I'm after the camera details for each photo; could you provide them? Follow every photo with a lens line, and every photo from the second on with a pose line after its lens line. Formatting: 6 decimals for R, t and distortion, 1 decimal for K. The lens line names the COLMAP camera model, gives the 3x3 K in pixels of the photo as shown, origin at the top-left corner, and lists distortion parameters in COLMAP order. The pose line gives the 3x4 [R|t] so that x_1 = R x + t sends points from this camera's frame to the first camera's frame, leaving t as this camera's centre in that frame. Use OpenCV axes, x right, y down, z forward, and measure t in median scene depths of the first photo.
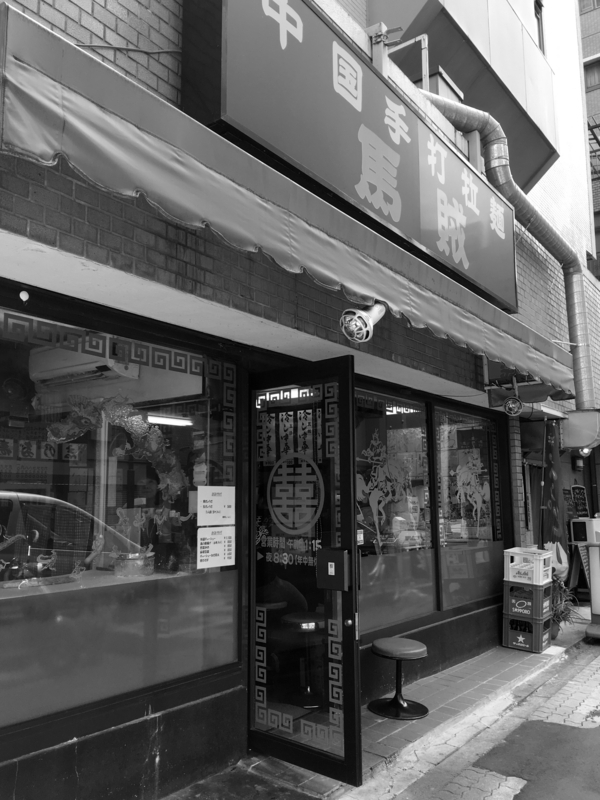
lens RADIAL K [[666.8, 0, 297.0], [0, 666.8, 399.6], [0, 0, 1]] dist [0.033428, -0.029013]
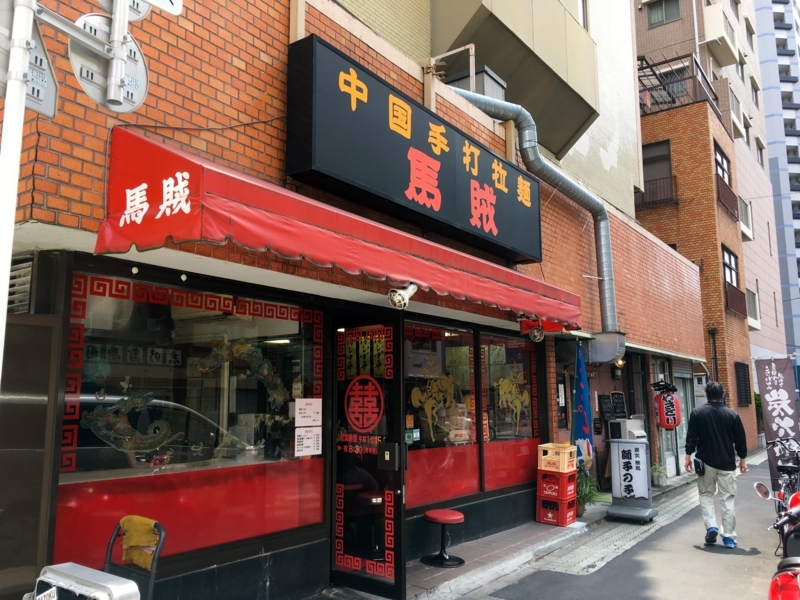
lens RADIAL K [[666.8, 0, 400.7], [0, 666.8, 300.2], [0, 0, 1]] dist [0.033428, -0.029013]
pose [[0.999889, 0.002939, 0.014589, 0.051694], [-0.002961, 0.999995, 0.001465, -0.078302], [-0.014585, -0.001508, 0.999892, -0.403488]]
